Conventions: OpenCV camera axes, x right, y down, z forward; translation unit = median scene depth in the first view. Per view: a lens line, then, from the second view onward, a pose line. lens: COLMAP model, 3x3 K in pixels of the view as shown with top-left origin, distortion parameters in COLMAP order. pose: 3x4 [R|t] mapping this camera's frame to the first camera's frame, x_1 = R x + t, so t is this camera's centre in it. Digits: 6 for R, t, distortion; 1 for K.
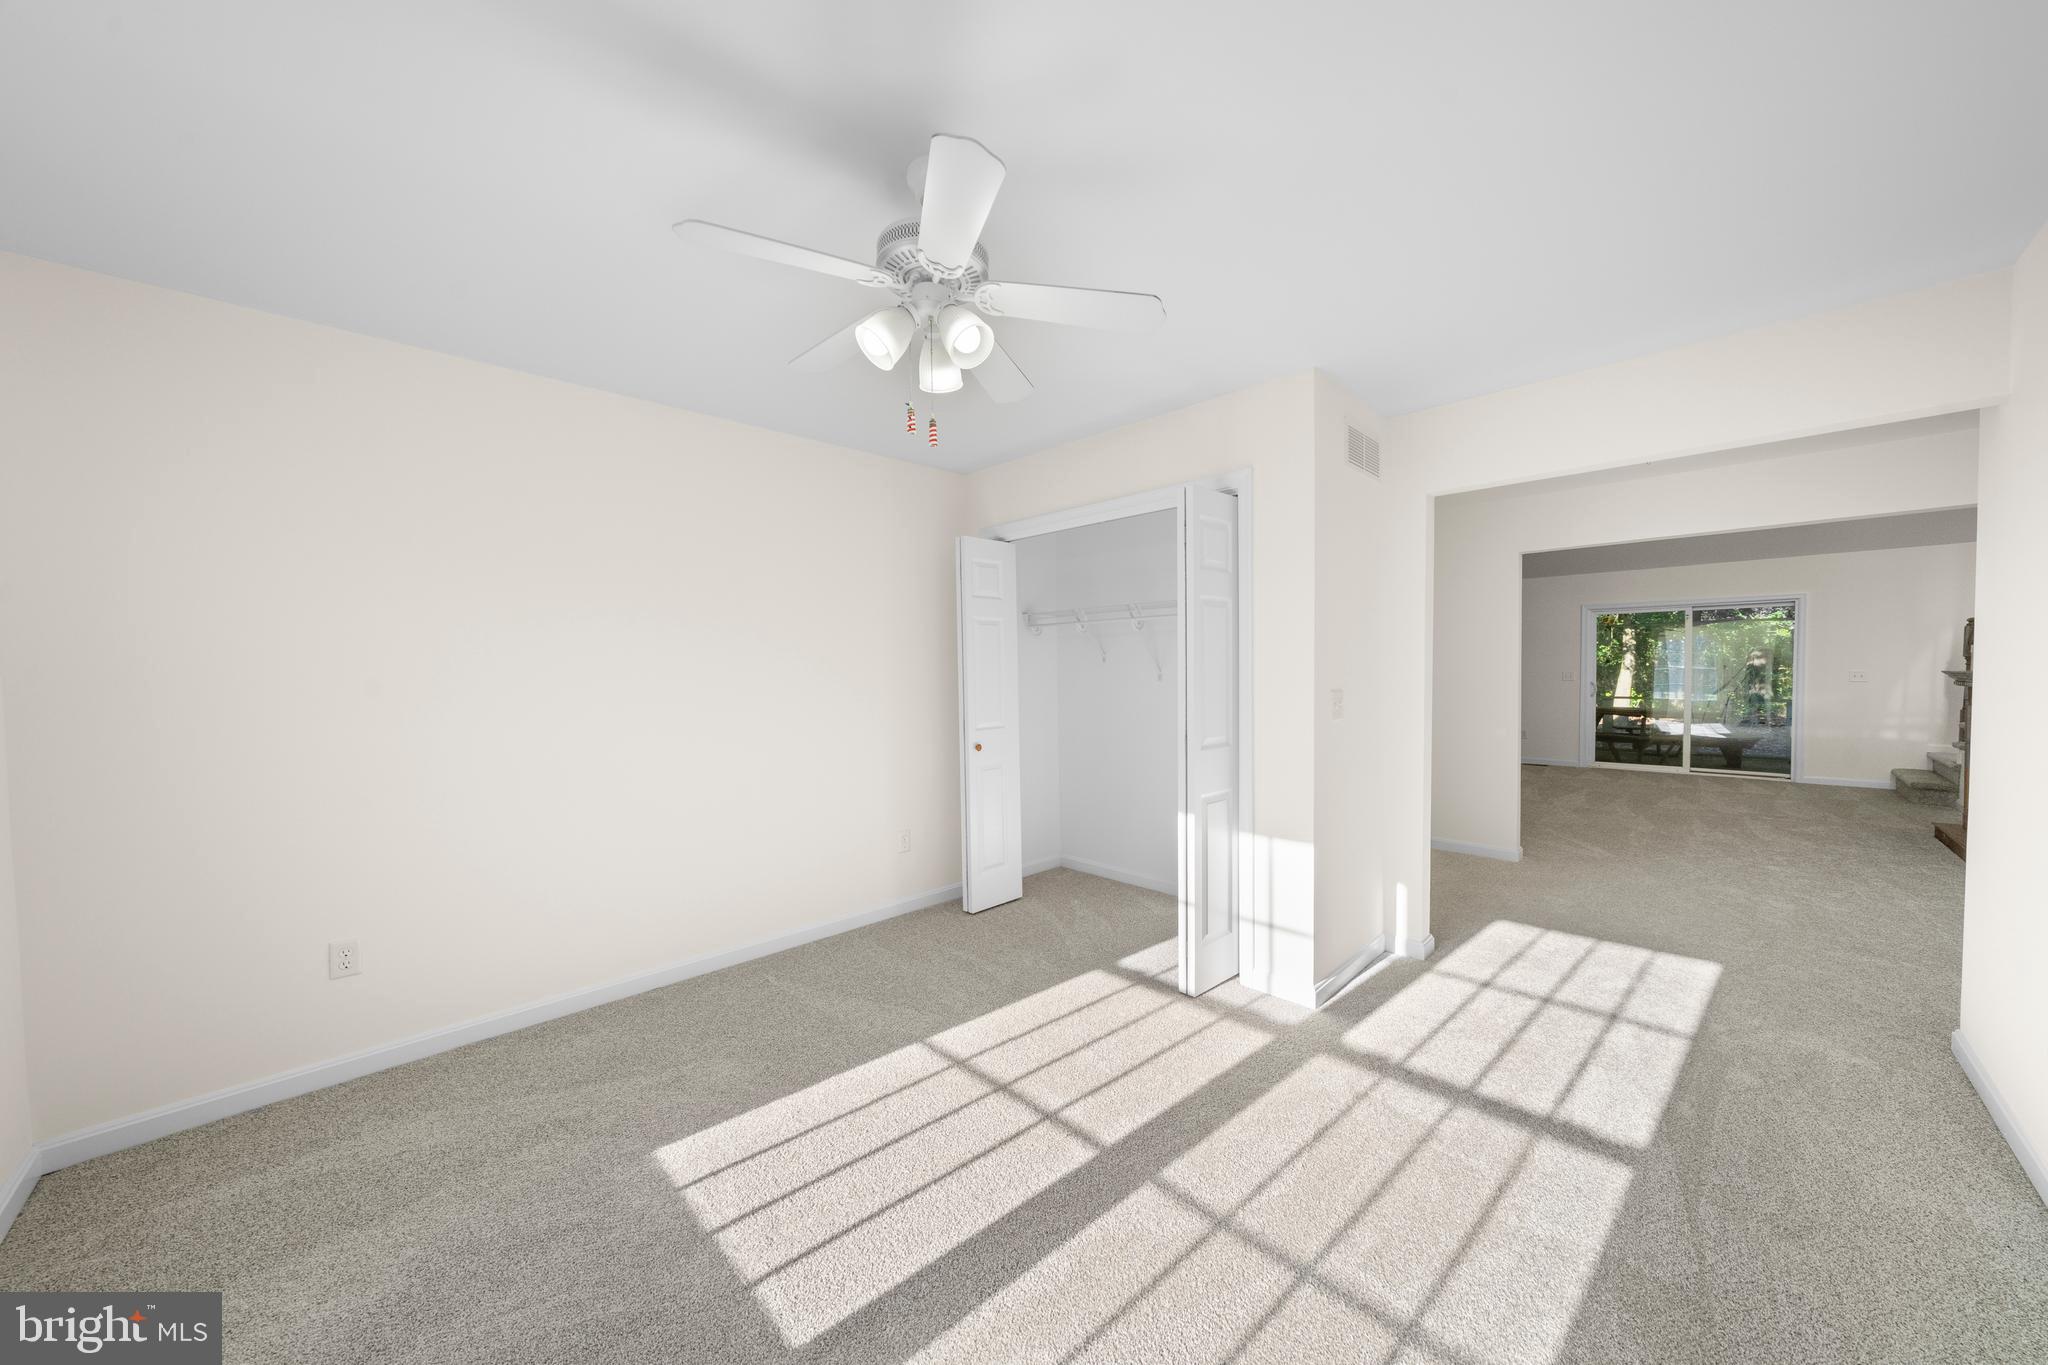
lens RADIAL K [[695.4, 0, 1026.6], [0, 695.4, 689.0], [0, 0, 1]] dist [-0.004756, -0.000169]
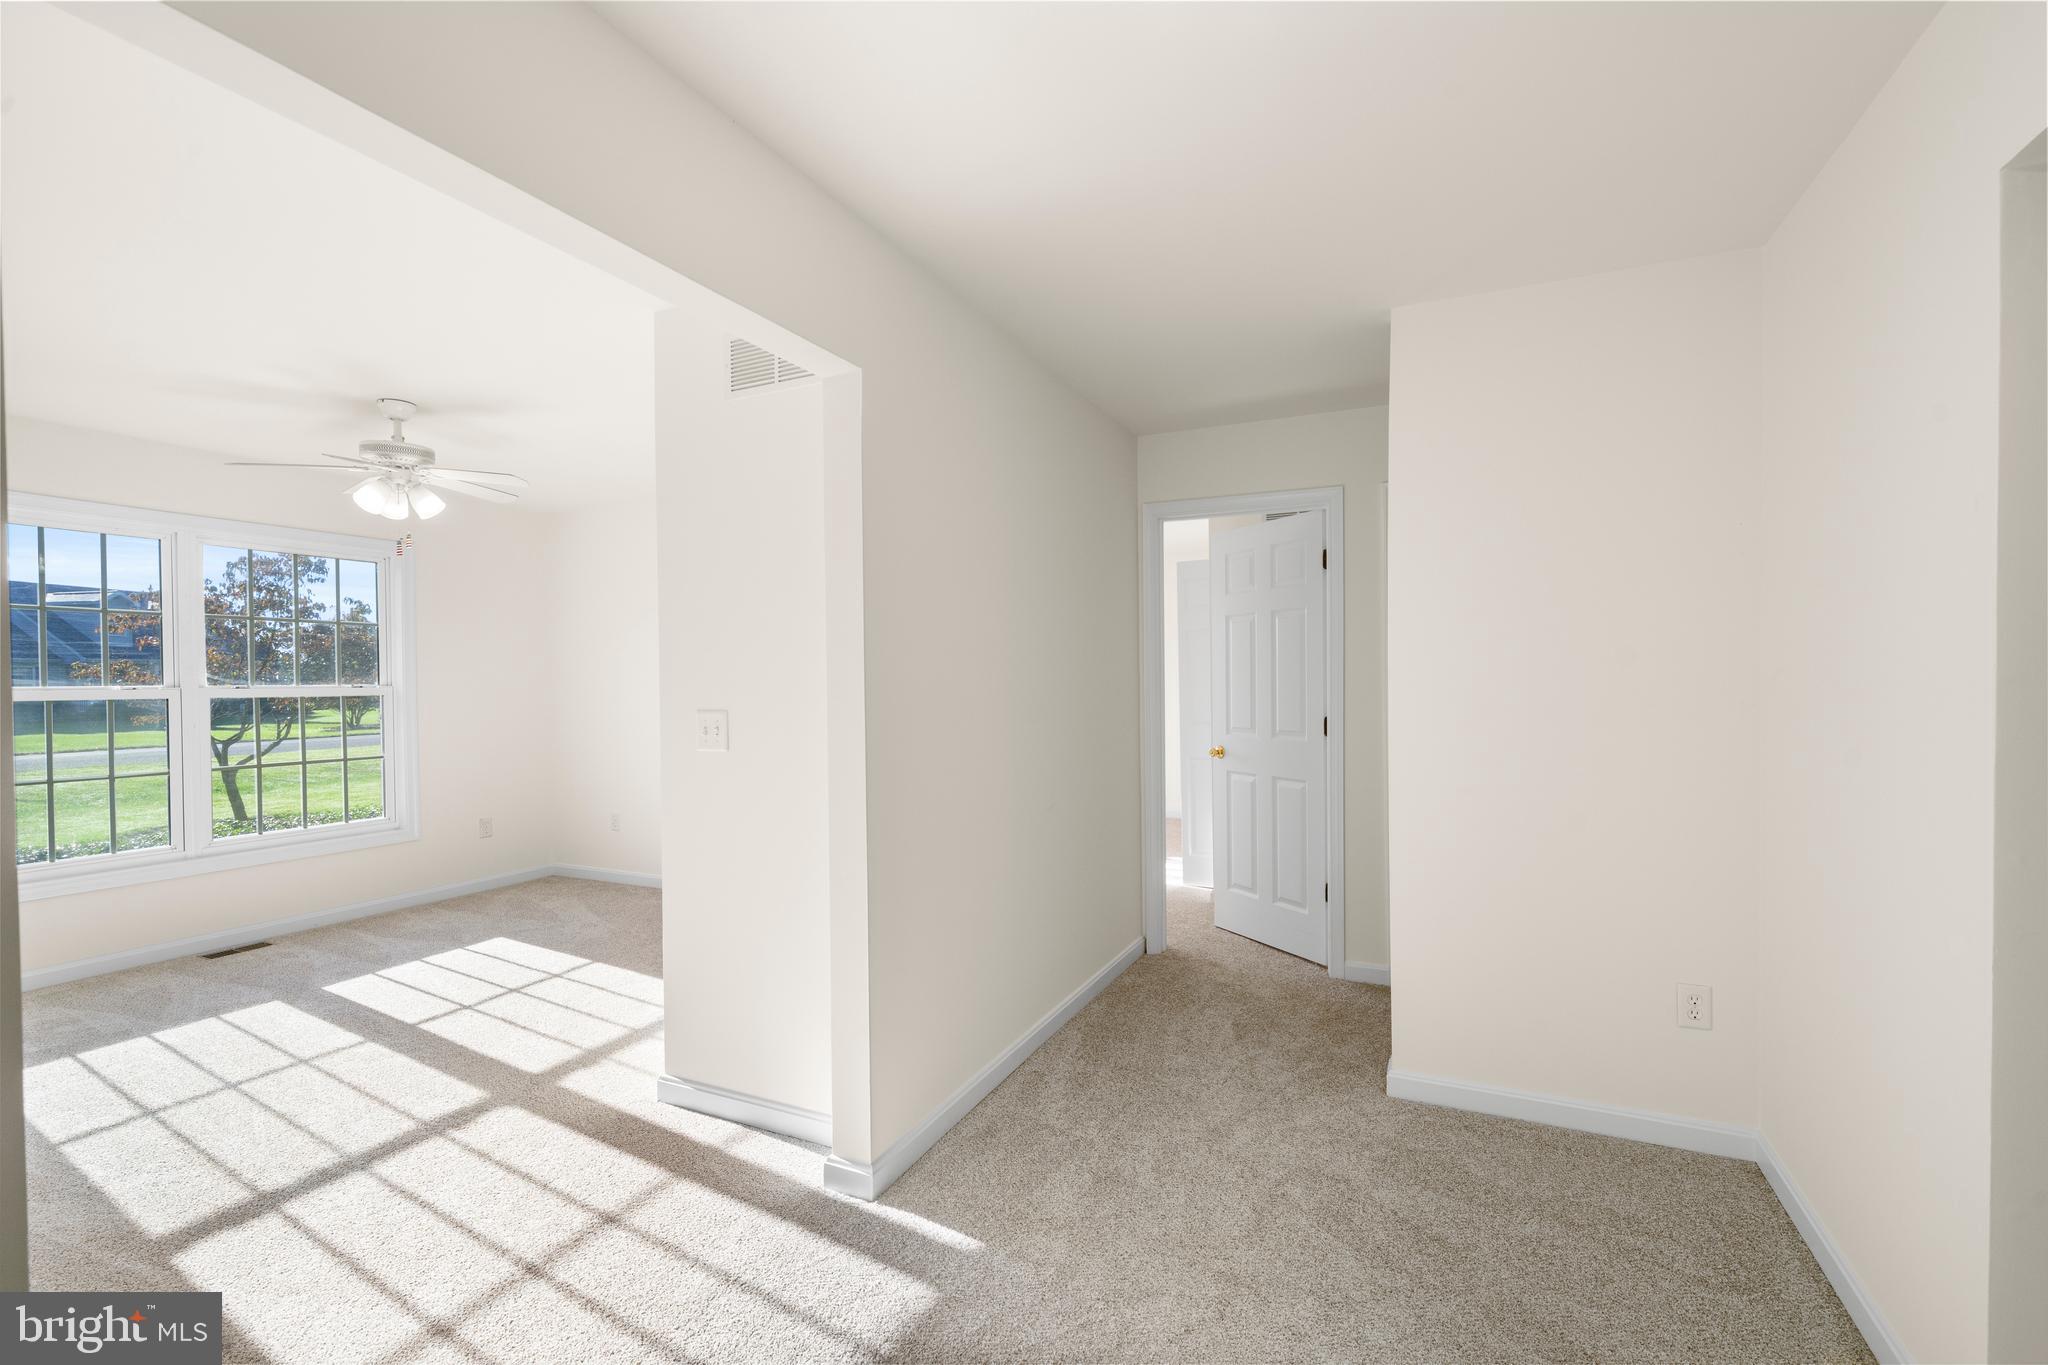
lens RADIAL K [[866.9, 0, 1030.5], [0, 866.9, 693.0], [0, 0, 1]] dist [0.000248, 0.000146]
pose [[0.315331, 0.027339, -0.948588, 1.853799], [-0.019797, 0.999557, 0.022227, -0.077559], [0.948775, 0.011770, 0.315732, 1.374528]]
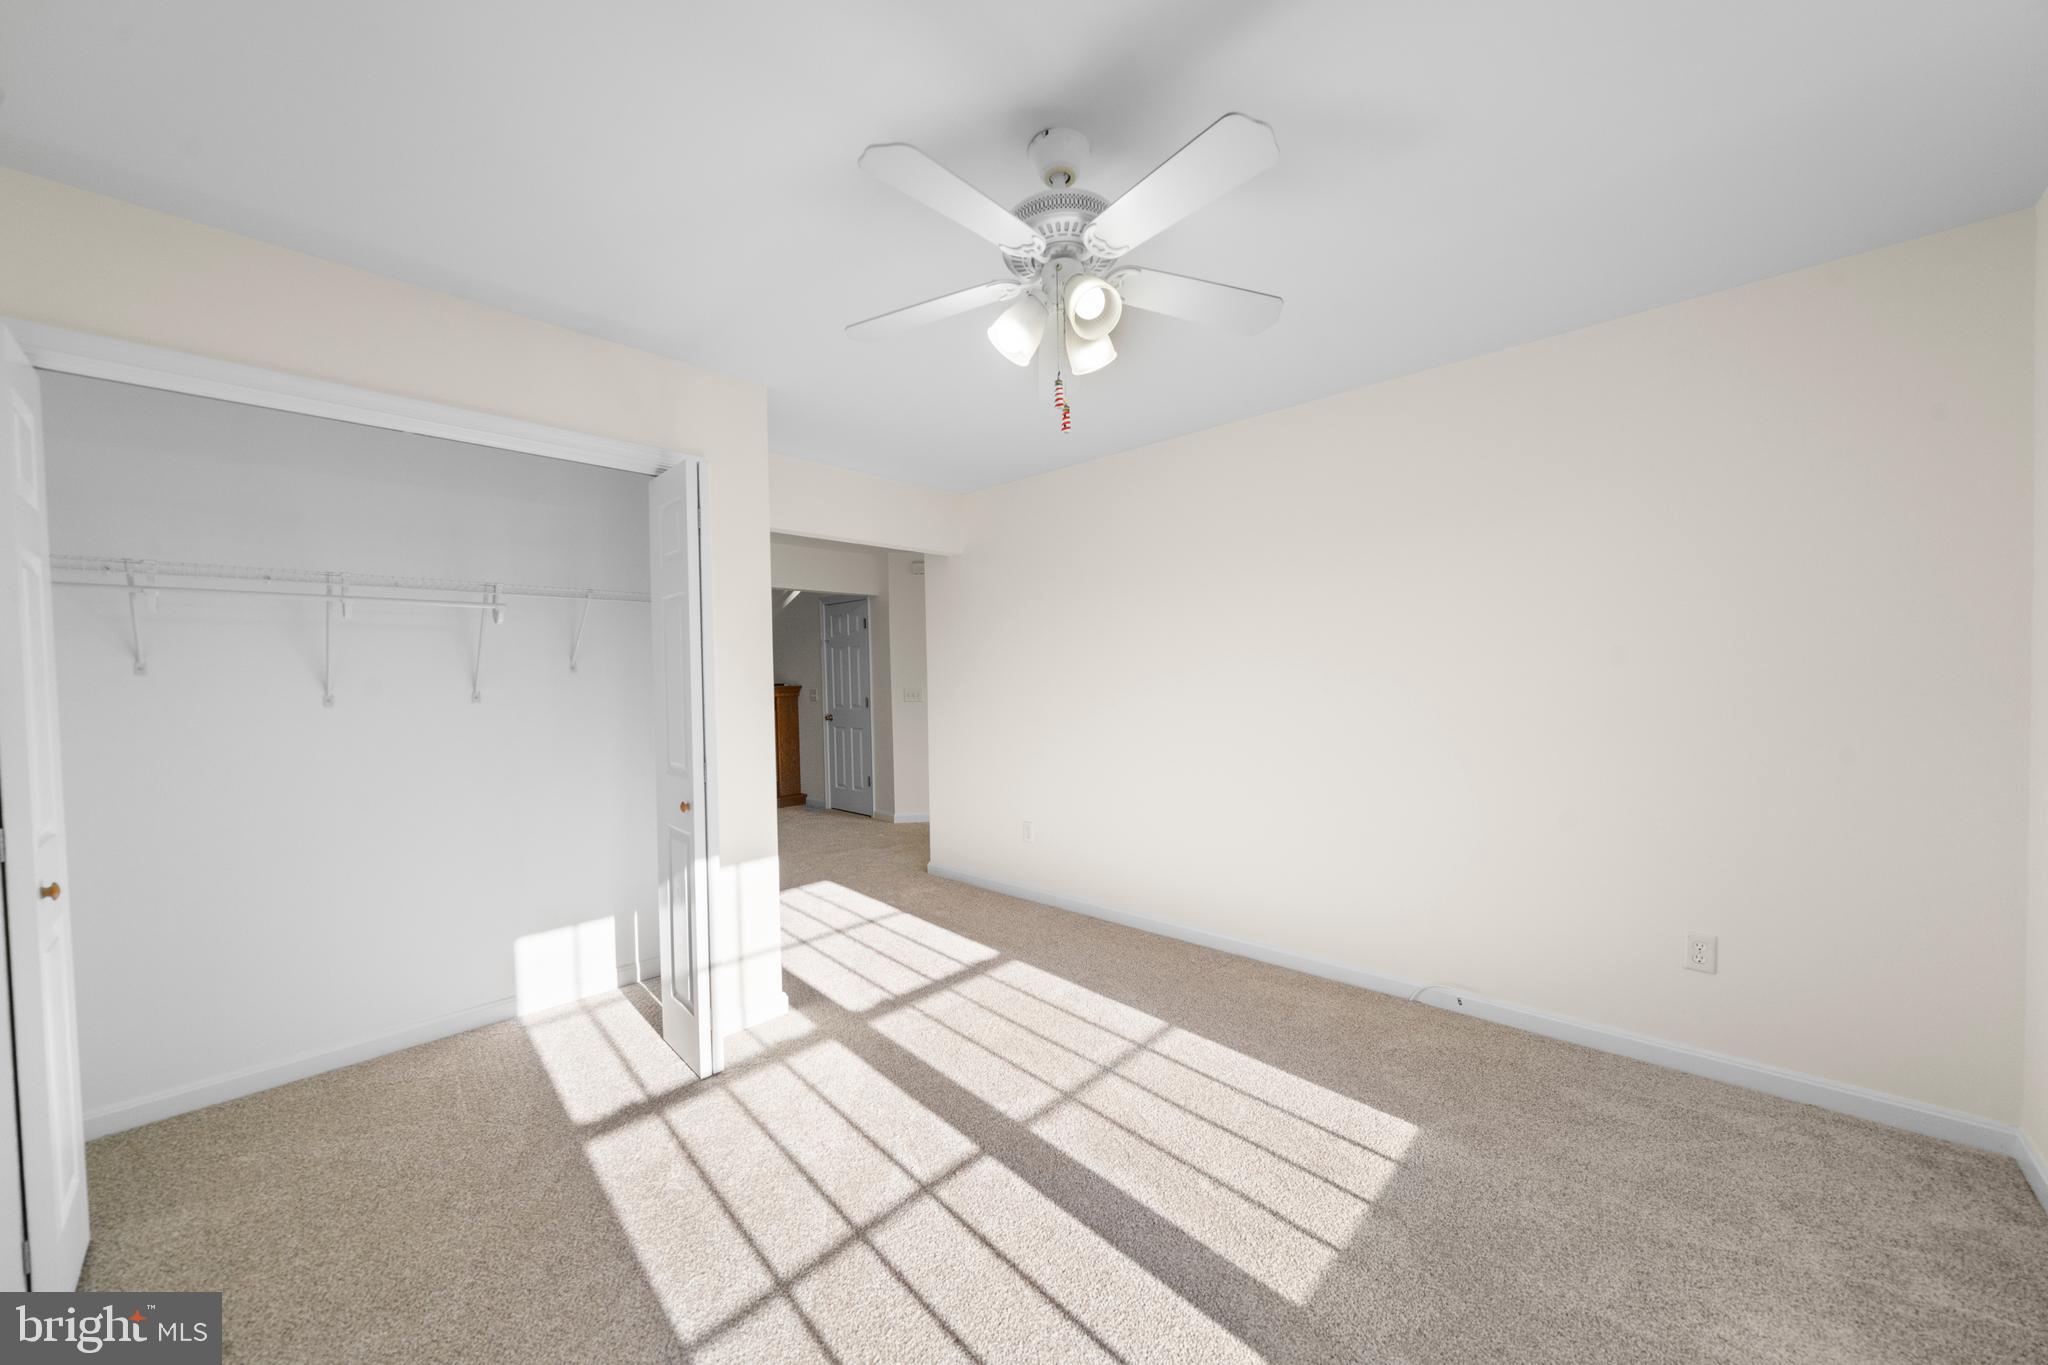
lens RADIAL K [[742.3, 0, 1023.7], [0, 742.3, 692.8], [0, 0, 1]] dist [-0.000286, 0.000088]
pose [[-0.035076, -0.008807, 0.999346, -0.813791], [0.043516, 0.998999, 0.010331, -0.010349], [-0.998437, 0.043850, -0.034657, 0.800959]]
